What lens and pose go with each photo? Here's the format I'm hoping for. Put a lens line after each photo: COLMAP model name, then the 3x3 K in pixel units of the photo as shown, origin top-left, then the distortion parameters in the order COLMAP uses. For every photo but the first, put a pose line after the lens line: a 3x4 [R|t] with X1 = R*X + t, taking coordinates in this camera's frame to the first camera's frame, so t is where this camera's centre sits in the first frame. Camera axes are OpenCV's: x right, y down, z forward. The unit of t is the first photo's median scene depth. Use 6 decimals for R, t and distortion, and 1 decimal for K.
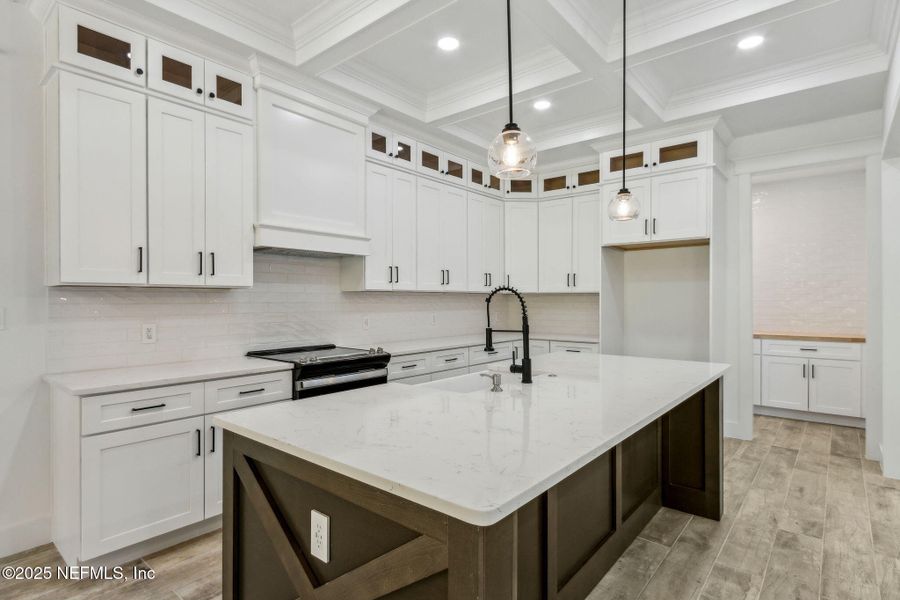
lens RADIAL K [[462.6, 0, 450.0], [0, 462.6, 305.0], [0, 0, 1]] dist [-0.001971, 0.002646]
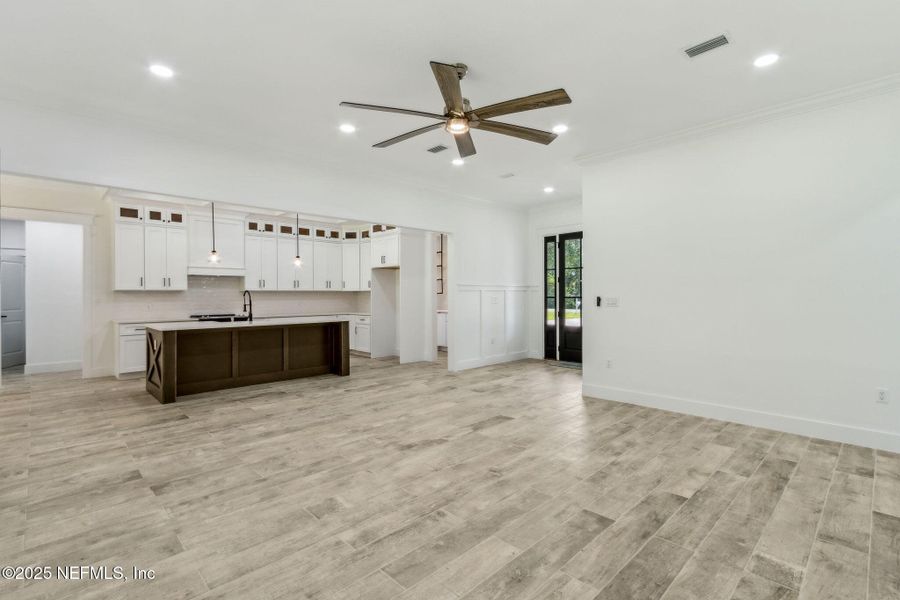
lens RADIAL K [[422.4, 0, 448.6], [0, 422.4, 298.7], [0, 0, 1]] dist [0.007522, -0.002241]
pose [[0.994047, -0.001120, -0.108944, 1.355885], [0.001071, 0.999999, -0.000509, 0.012614], [0.108945, 0.000389, 0.994048, -1.274916]]
